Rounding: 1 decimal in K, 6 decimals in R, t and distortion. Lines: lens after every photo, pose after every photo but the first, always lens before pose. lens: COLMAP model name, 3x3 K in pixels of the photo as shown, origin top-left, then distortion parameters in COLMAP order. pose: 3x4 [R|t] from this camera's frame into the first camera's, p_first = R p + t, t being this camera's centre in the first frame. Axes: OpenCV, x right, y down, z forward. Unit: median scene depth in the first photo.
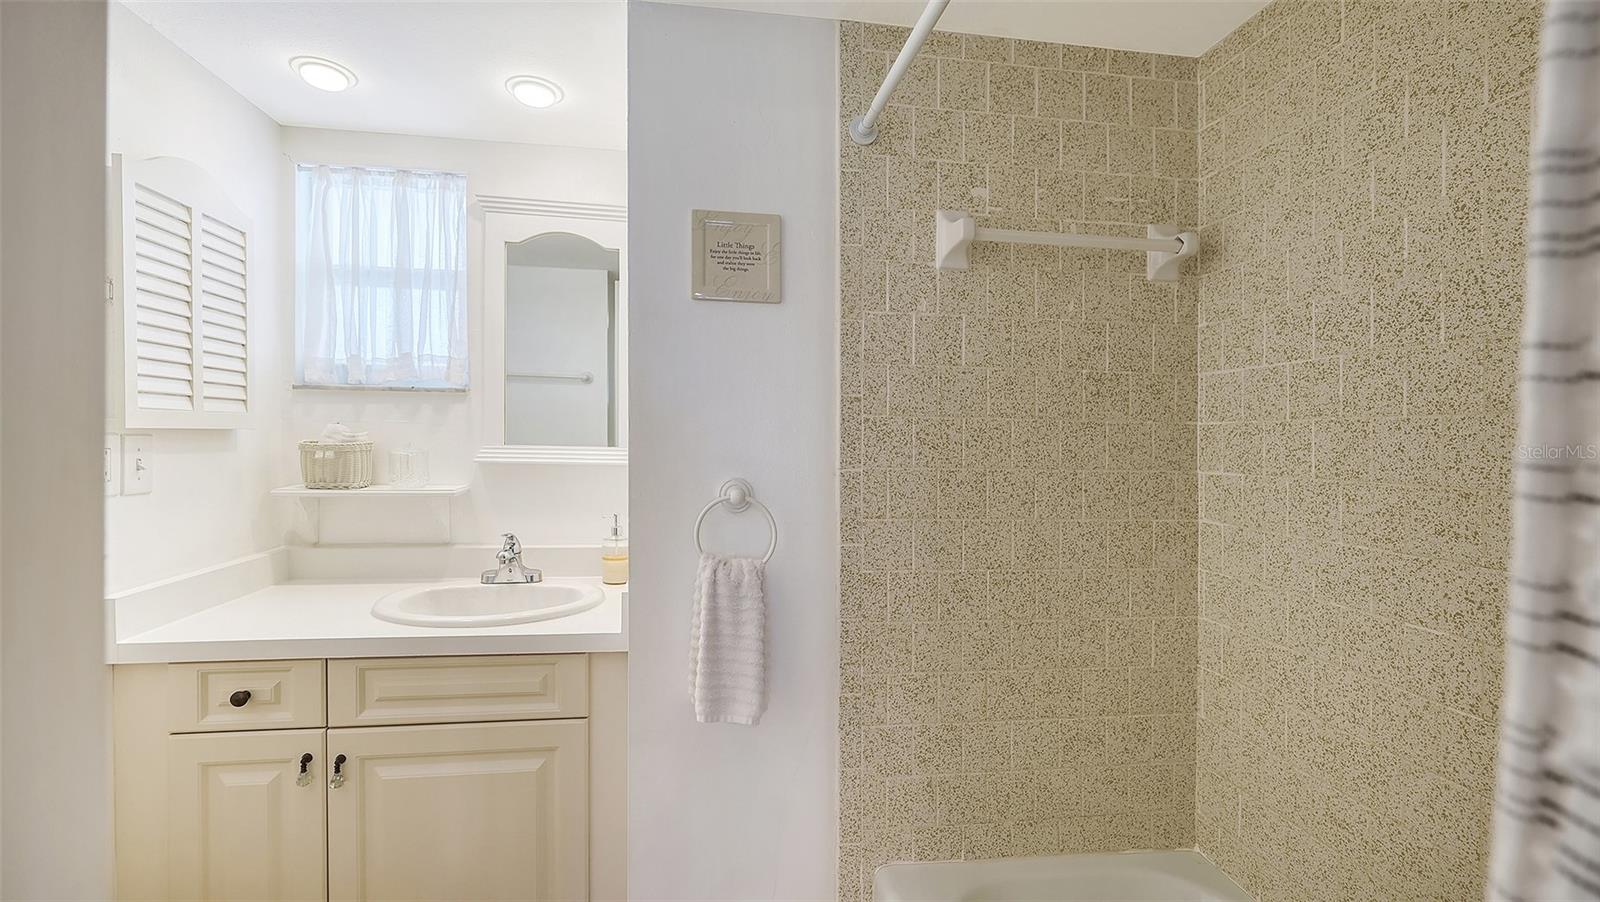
lens RADIAL K [[671.1, 0, 800.4], [0, 671.1, 458.5], [0, 0, 1]] dist [-0.001140, -0.000201]
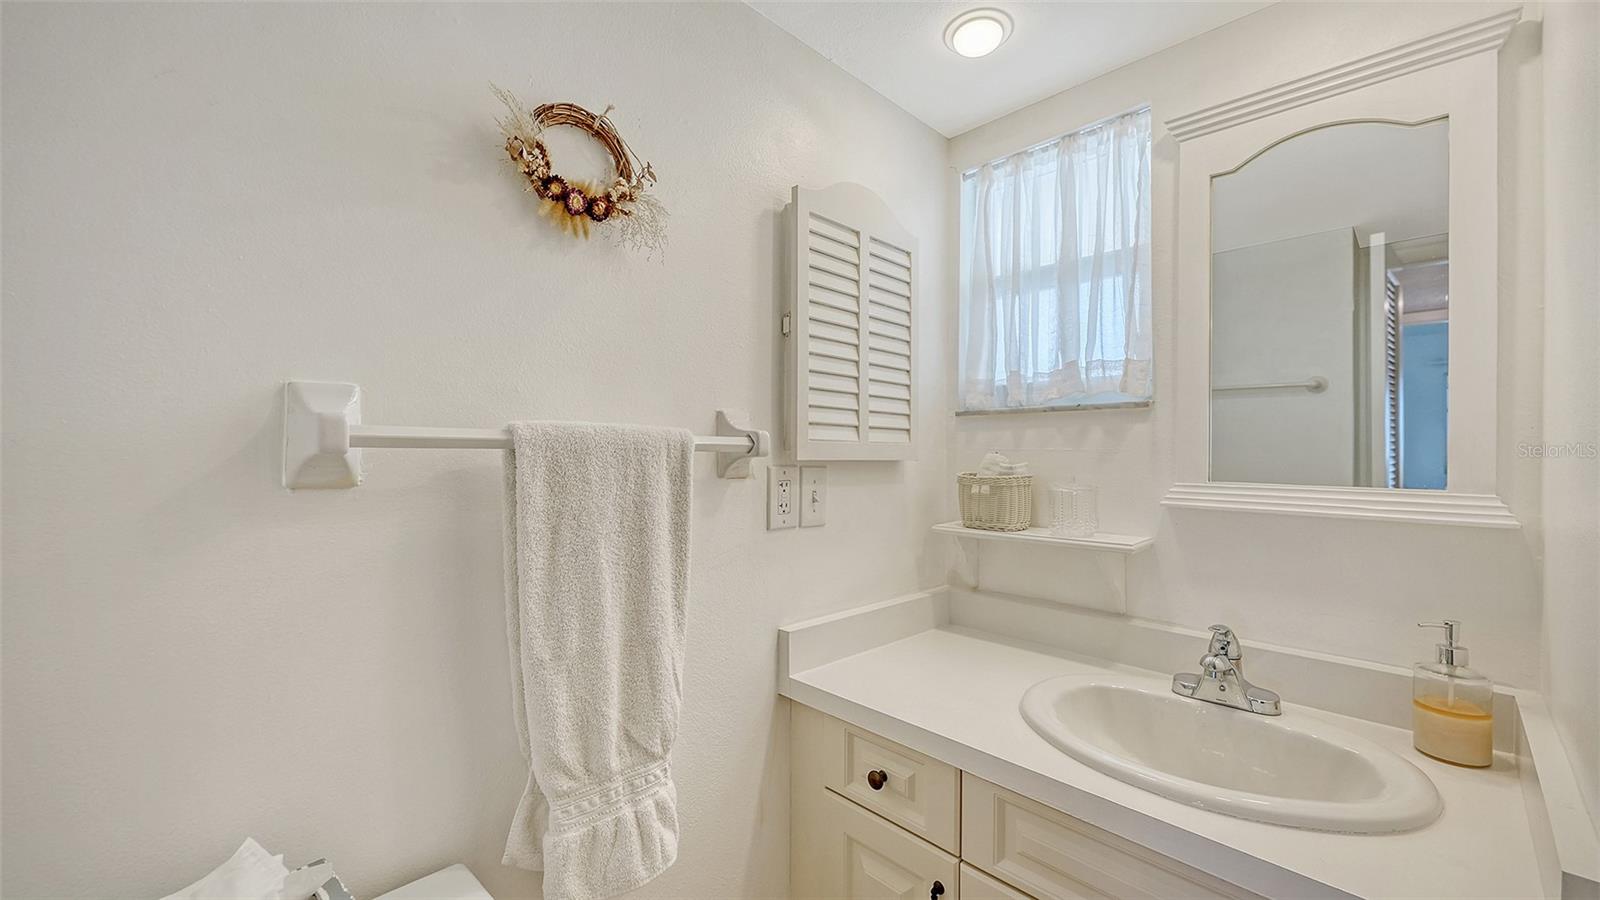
lens RADIAL K [[635.1, 0, 788.7], [0, 635.1, 447.1], [0, 0, 1]] dist [-0.004104, -0.000076]
pose [[0.569966, -0.018239, -0.821466, -0.174355], [-0.029000, 0.998684, -0.042295, -0.017828], [0.821156, 0.047930, 0.568687, 0.322863]]
